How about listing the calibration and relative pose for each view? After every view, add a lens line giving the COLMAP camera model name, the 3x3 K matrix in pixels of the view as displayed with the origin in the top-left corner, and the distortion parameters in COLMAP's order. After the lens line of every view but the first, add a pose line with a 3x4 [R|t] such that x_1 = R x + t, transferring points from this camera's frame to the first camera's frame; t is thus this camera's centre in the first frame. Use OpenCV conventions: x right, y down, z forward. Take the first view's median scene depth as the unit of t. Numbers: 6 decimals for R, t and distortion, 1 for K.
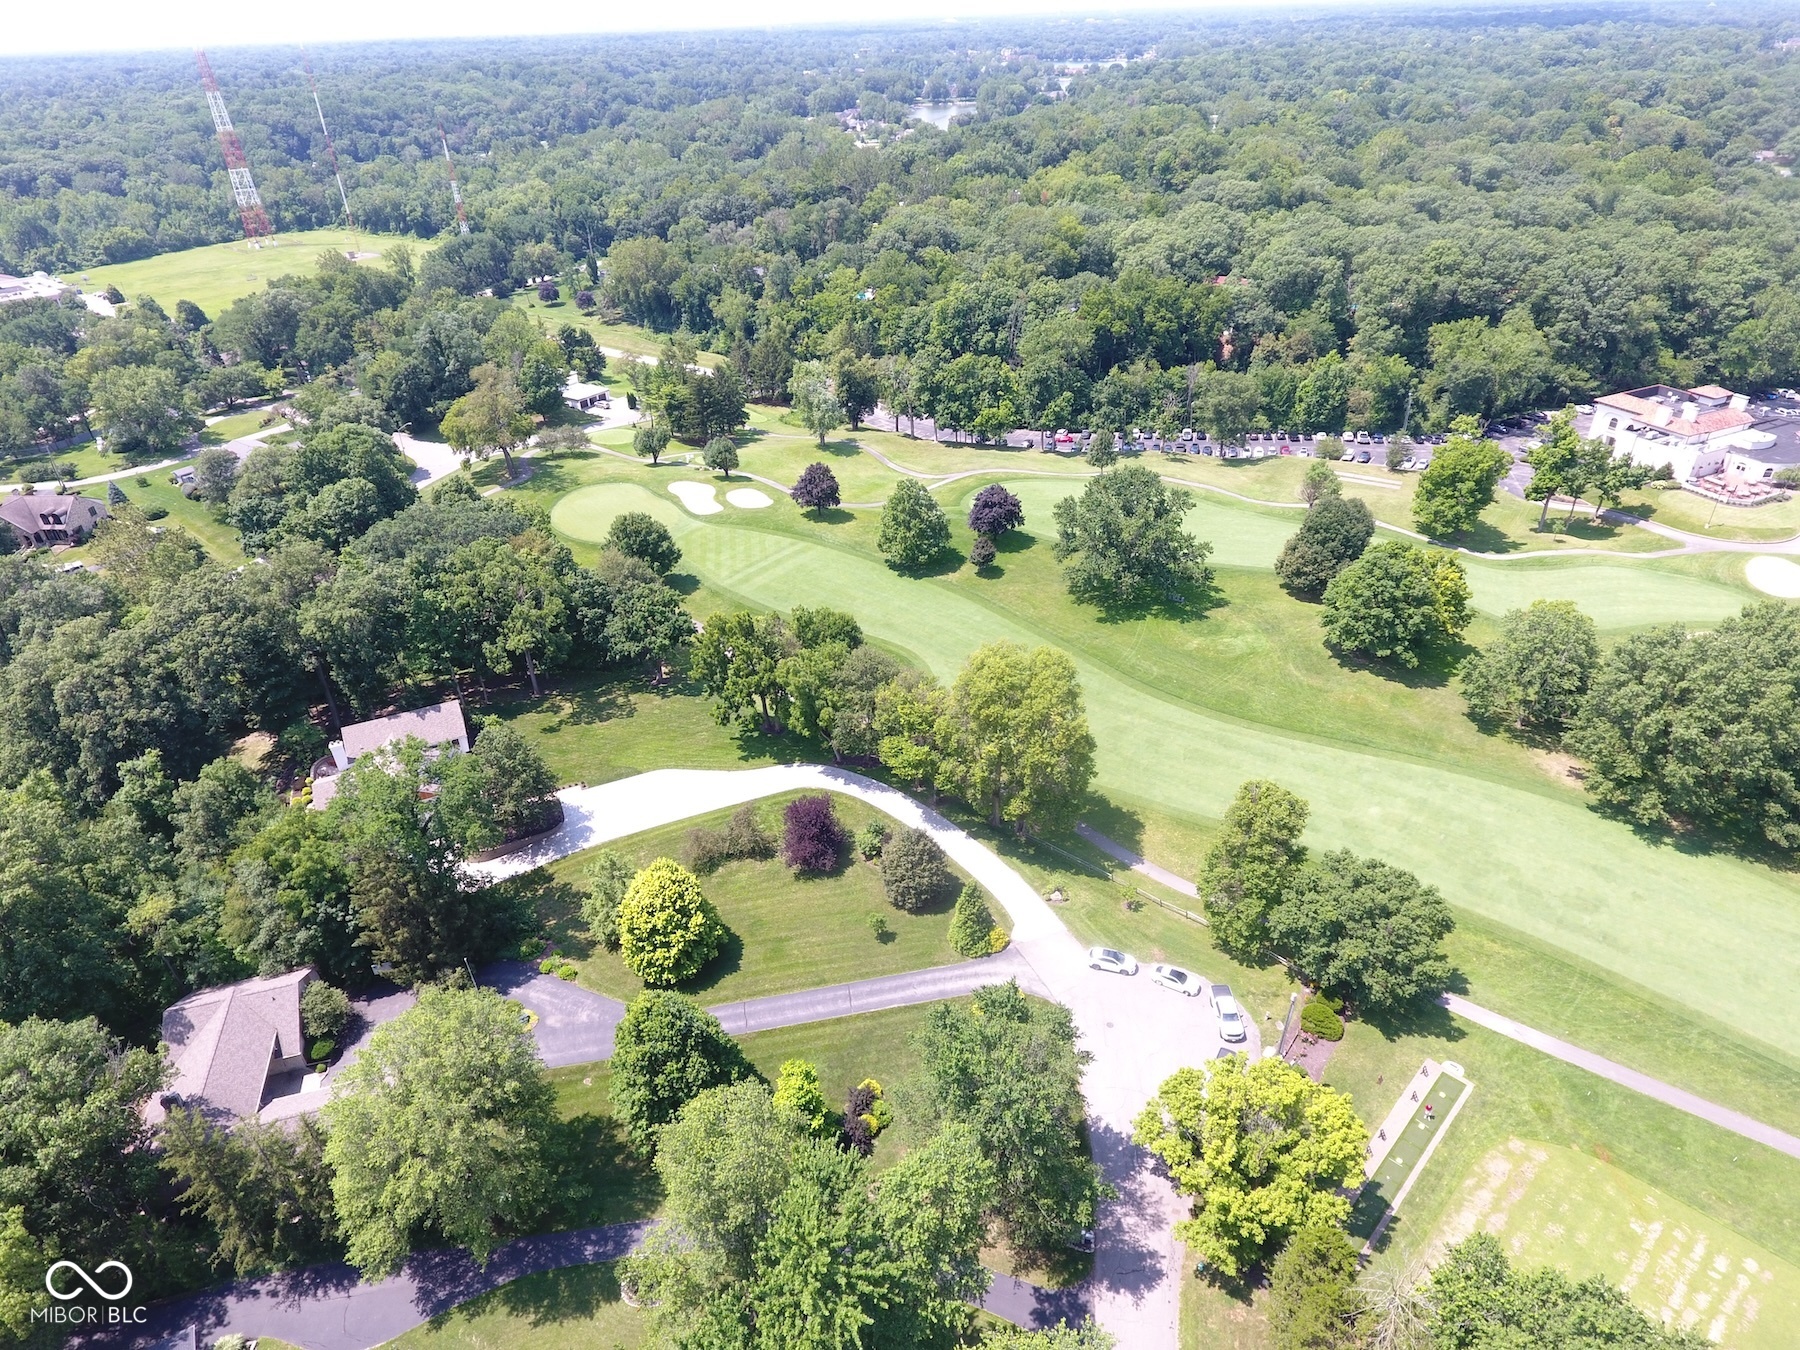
lens RADIAL K [[1054.0, 0, 902.6], [0, 1054.0, 663.6], [0, 0, 1]] dist [-0.005451, 0.000538]
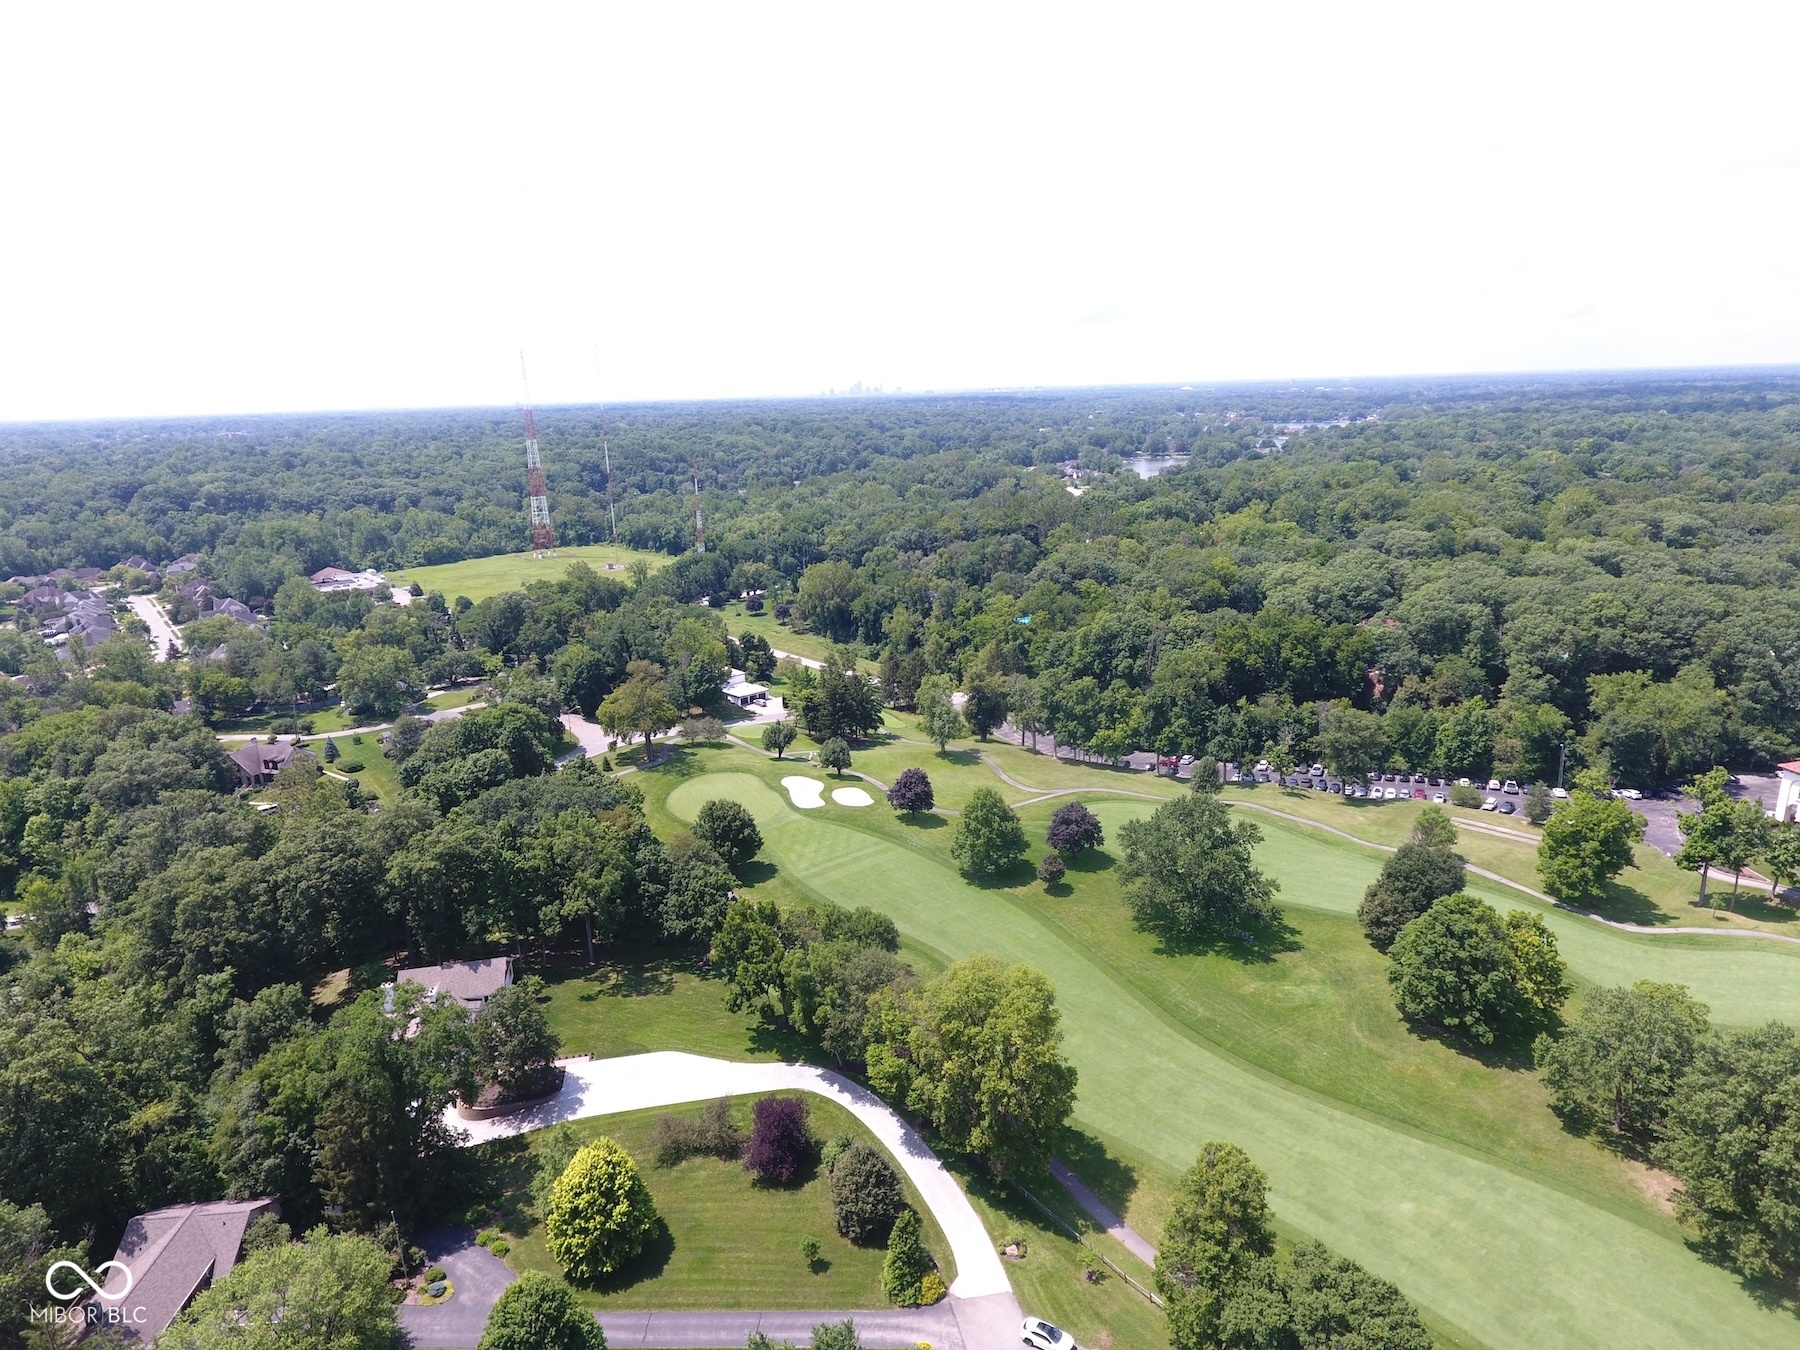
lens RADIAL K [[1054.0, 0, 903.4], [0, 1054.0, 663.9], [0, 0, 1]] dist [-0.005451, 0.000538]
pose [[0.976268, 0.055793, -0.209254, 0.134910], [-0.113787, 0.954273, -0.276434, 0.000226], [0.184263, 0.293684, 0.937975, -0.008982]]
